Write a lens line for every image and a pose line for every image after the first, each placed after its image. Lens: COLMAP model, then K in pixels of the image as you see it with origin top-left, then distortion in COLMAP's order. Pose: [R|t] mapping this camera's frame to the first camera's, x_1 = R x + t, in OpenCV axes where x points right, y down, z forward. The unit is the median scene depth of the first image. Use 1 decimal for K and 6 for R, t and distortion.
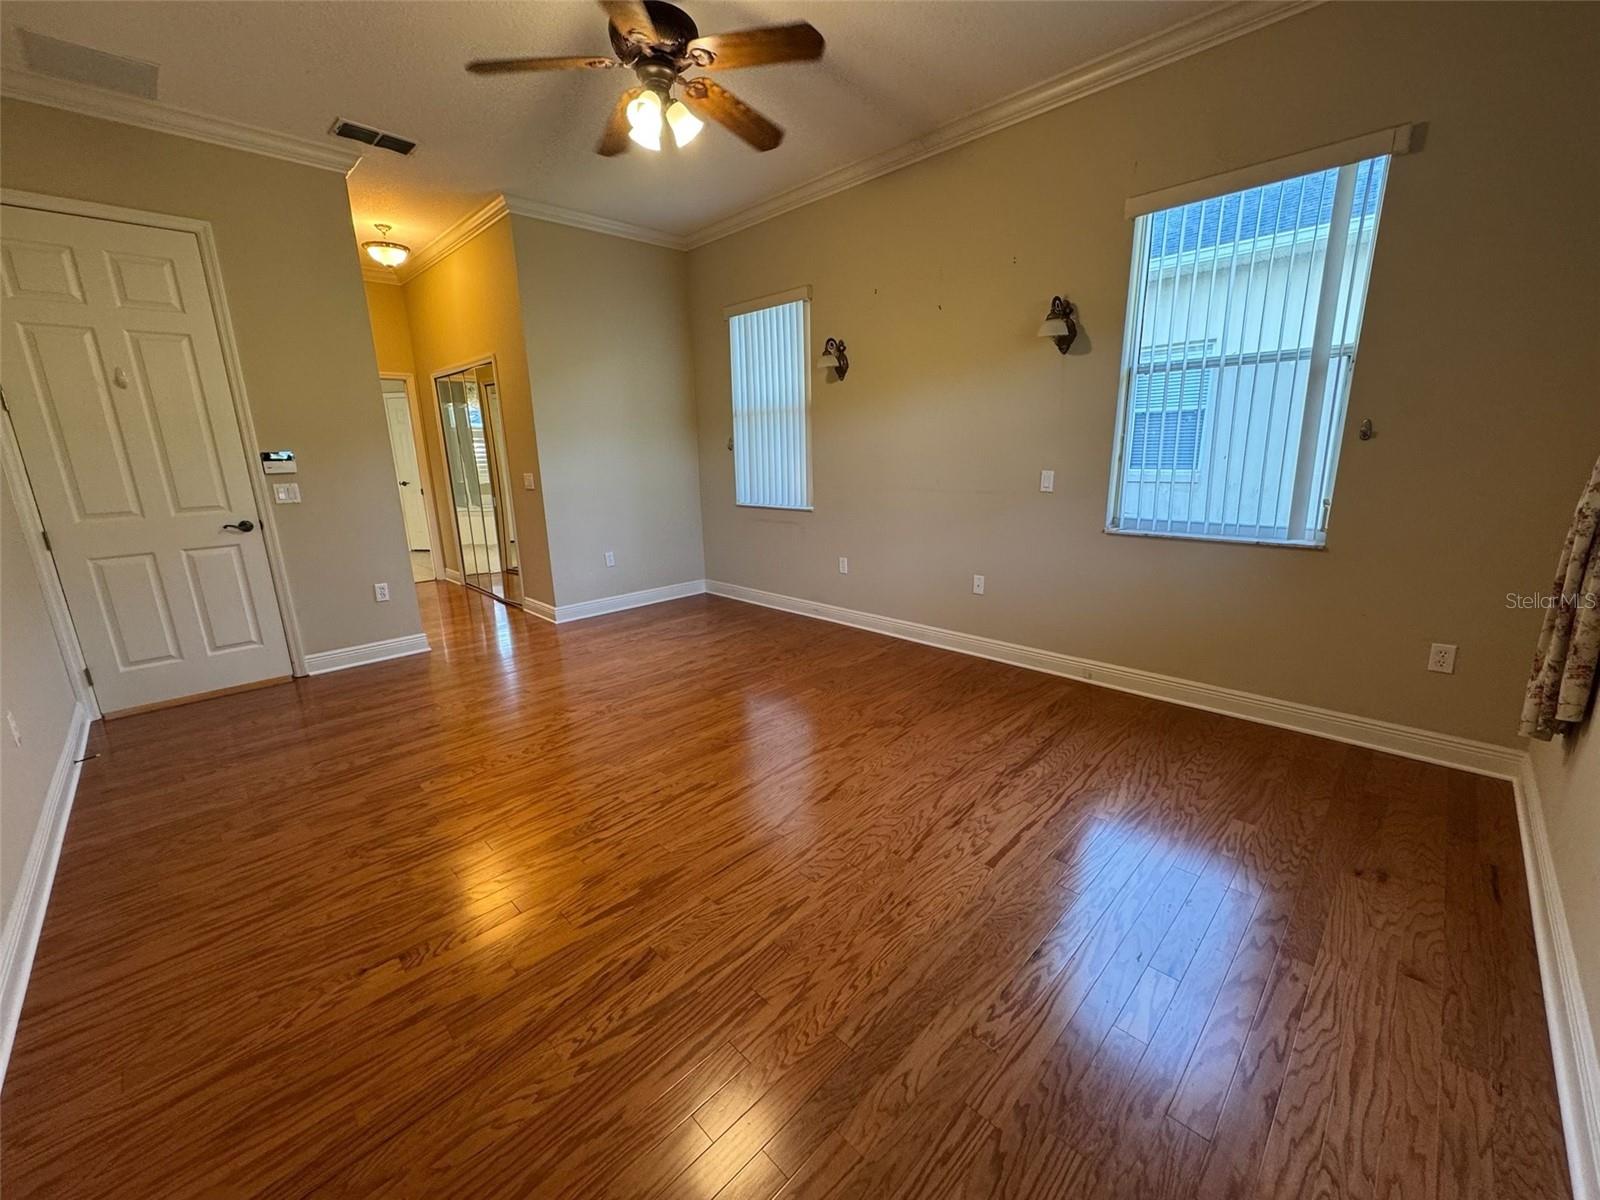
lens RADIAL K [[637.6, 0, 804.8], [0, 637.6, 600.6], [0, 0, 1]] dist [-0.001736, -0.000006]
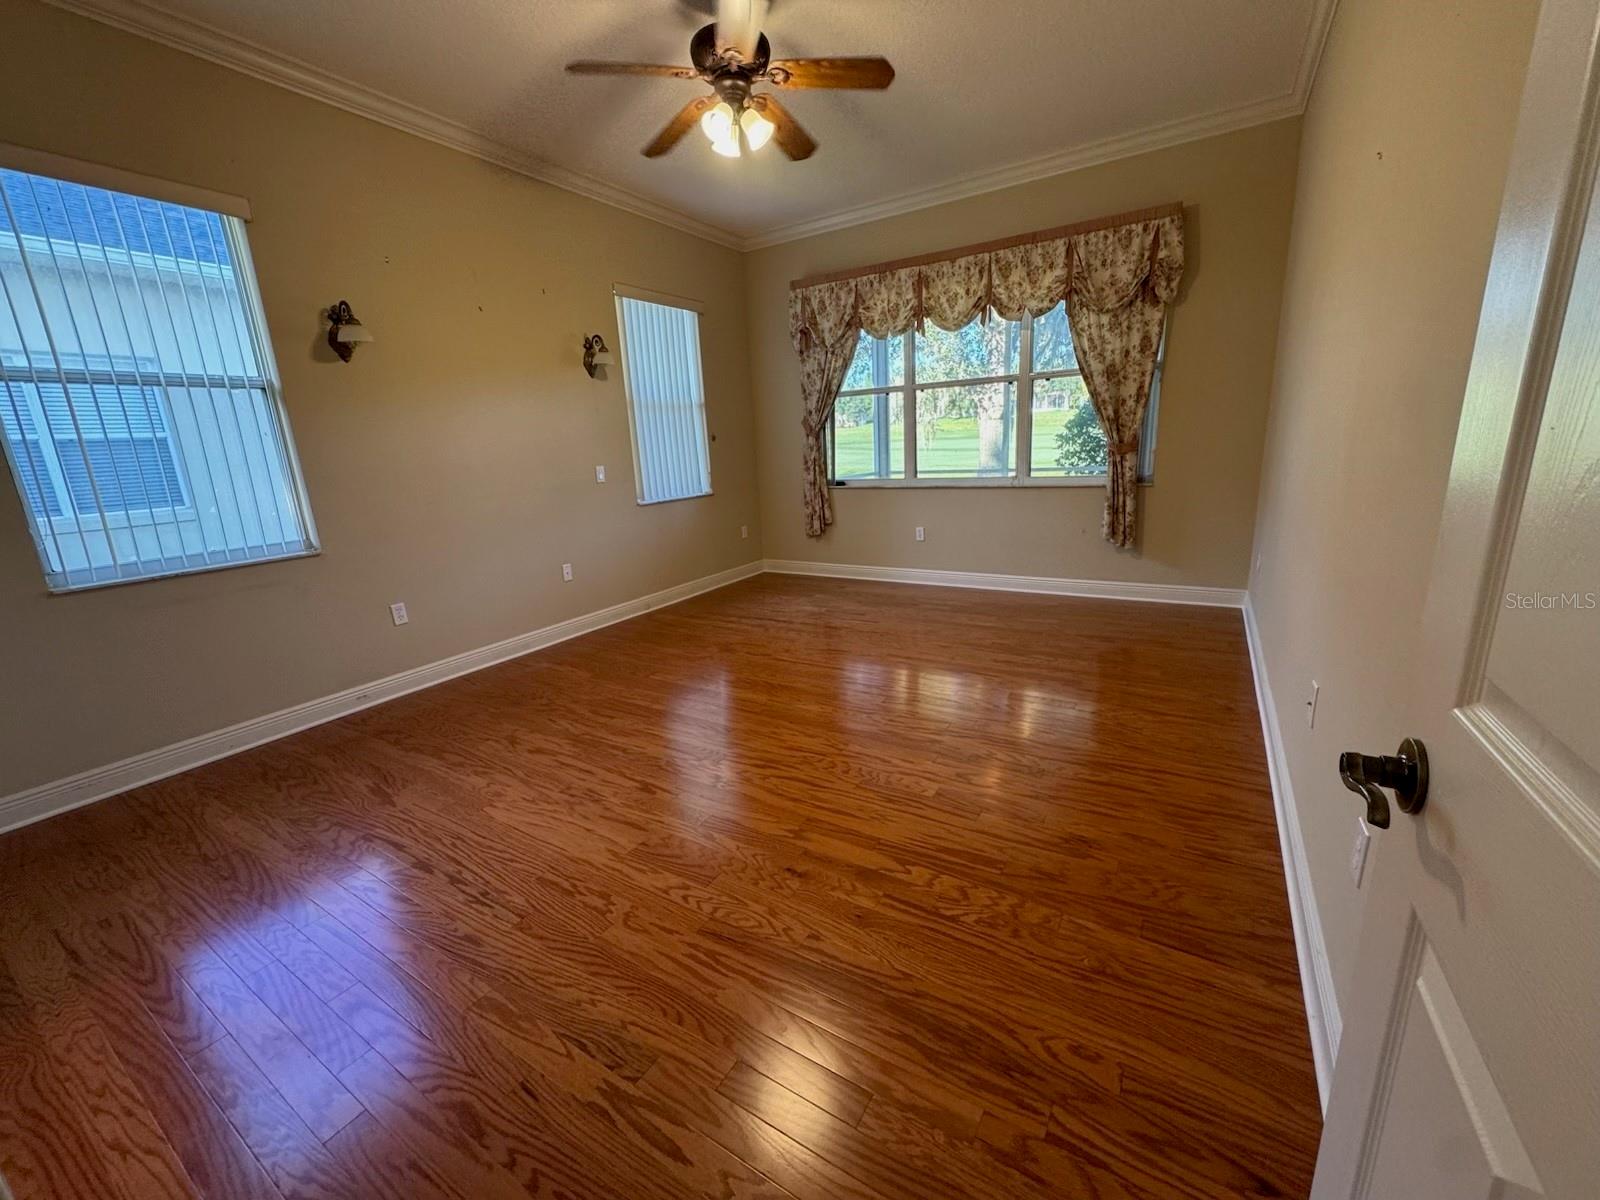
lens RADIAL K [[637.6, 0, 801.7], [0, 637.6, 595.5], [0, 0, 1]] dist [-0.001736, -0.000006]
pose [[-0.225698, -0.195339, 0.954412, -1.054806], [0.284259, 0.923853, 0.256306, -0.185546], [-0.931803, 0.329148, -0.152985, 0.952765]]
